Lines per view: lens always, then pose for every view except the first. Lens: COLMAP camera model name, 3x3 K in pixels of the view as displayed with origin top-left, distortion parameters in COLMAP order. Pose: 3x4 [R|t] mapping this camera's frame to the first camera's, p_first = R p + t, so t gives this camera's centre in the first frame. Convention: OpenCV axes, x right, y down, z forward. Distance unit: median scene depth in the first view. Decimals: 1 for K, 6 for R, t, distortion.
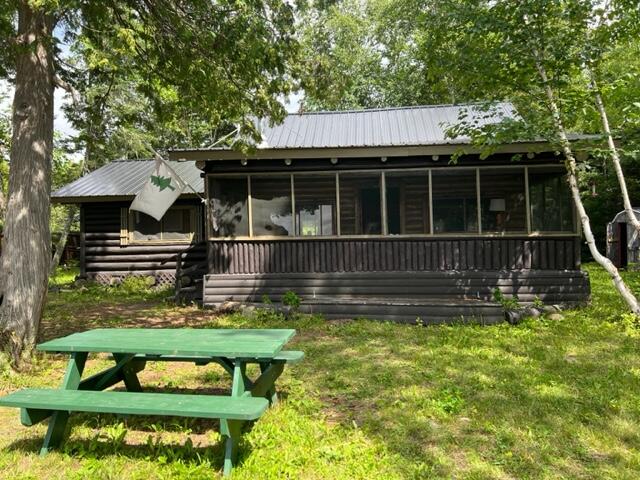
lens RADIAL K [[484.3, 0, 320.0], [0, 484.3, 240.0], [0, 0, 1]] dist [0.063186, 0.000101]
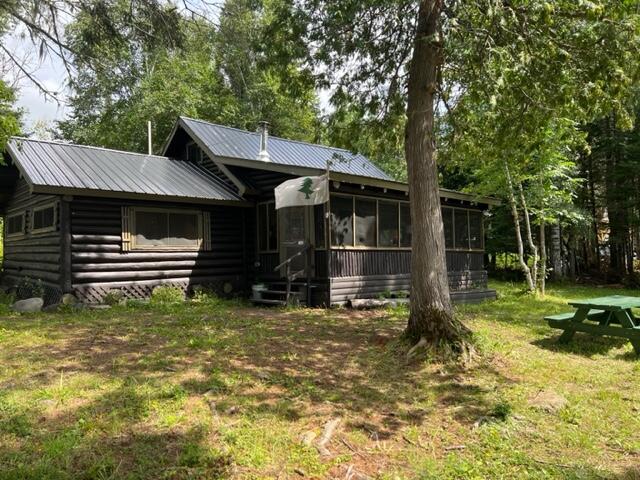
lens RADIAL K [[484.3, 0, 320.0], [0, 484.3, 240.0], [0, 0, 1]] dist [0.063186, 0.000101]
pose [[0.655446, 0.035581, 0.754404, -0.831820], [-0.017643, 0.999338, -0.031804, 0.012891], [-0.755036, 0.007536, 0.655640, 0.193402]]
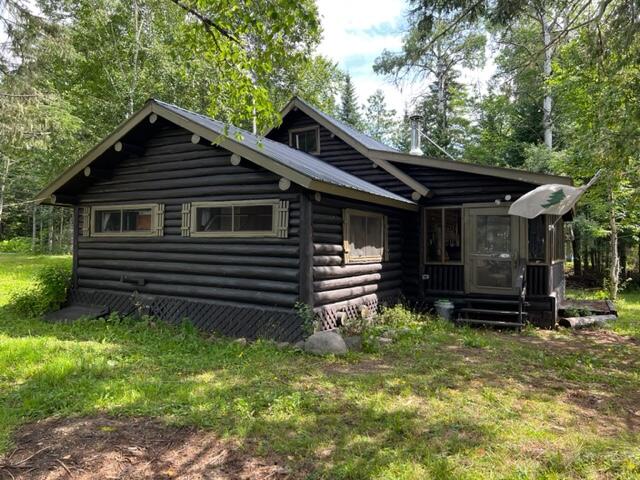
lens RADIAL K [[484.3, 0, 320.0], [0, 484.3, 240.0], [0, 0, 1]] dist [0.063186, 0.000101]
pose [[0.396907, 0.040685, 0.916957, -1.054638], [-0.034871, 0.998964, -0.029230, -0.001262], [-0.917196, -0.020374, 0.397915, 0.773767]]
